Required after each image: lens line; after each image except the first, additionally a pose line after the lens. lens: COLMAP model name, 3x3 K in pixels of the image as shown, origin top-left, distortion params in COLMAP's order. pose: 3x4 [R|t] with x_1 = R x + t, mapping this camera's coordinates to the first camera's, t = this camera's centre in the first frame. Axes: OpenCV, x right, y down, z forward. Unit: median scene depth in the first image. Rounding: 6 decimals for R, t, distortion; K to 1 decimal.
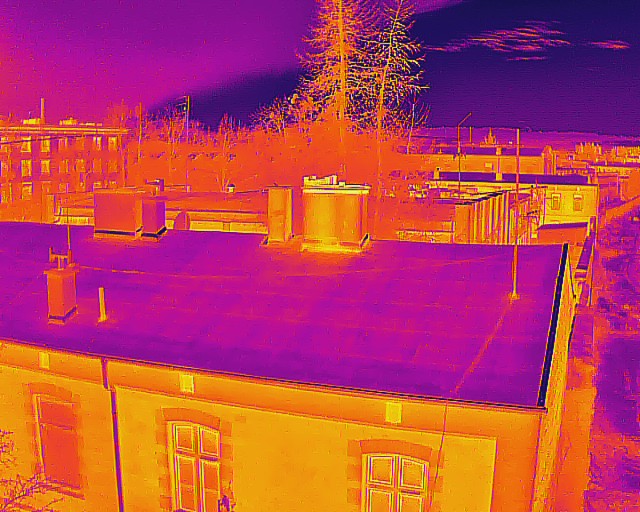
lens RADIAL K [[775.7, 0, 320.0], [0, 775.7, 256.0], [0, 0, 1]] dist [-0.285623, 0.041861]
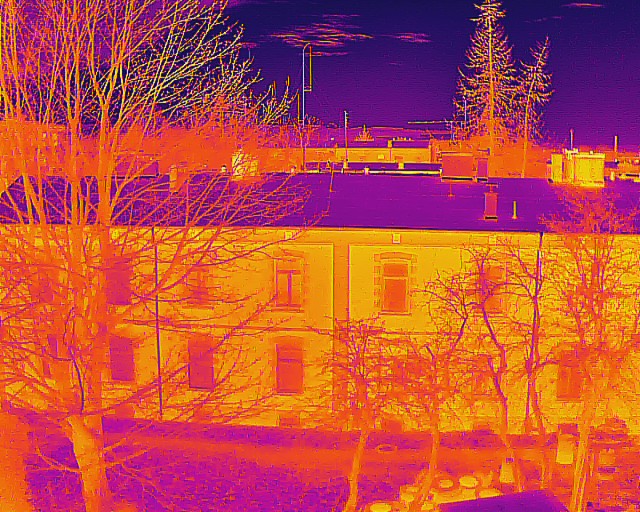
lens RADIAL K [[815.2, 0, 320.0], [0, 815.2, 256.0], [0, 0, 1]] dist [-0.296516, 0.062963]
pose [[0.960367, -0.036765, 0.276303, -0.225065], [0.038443, 0.999261, -0.000657, 0.027521], [-0.276075, 0.011253, 0.961070, -0.137553]]
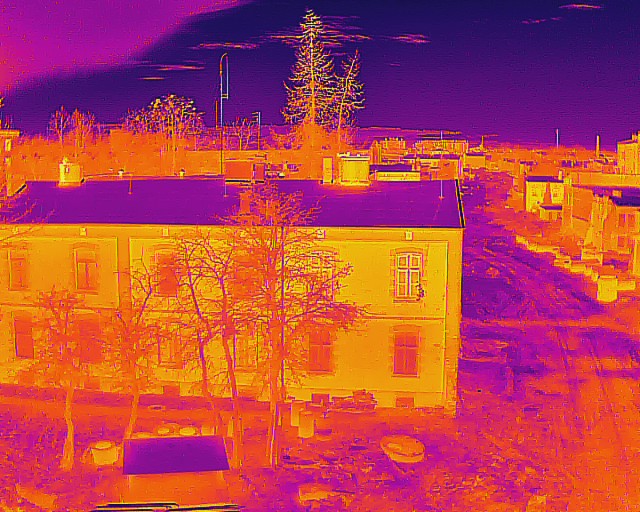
lens RADIAL K [[815.2, 0, 320.0], [0, 815.2, 256.0], [0, 0, 1]] dist [-0.296516, 0.062963]
pose [[0.965339, -0.038823, 0.258097, -0.129094], [0.040510, 0.999178, -0.001220, 0.036646], [-0.257837, 0.011634, 0.966118, -0.229321]]
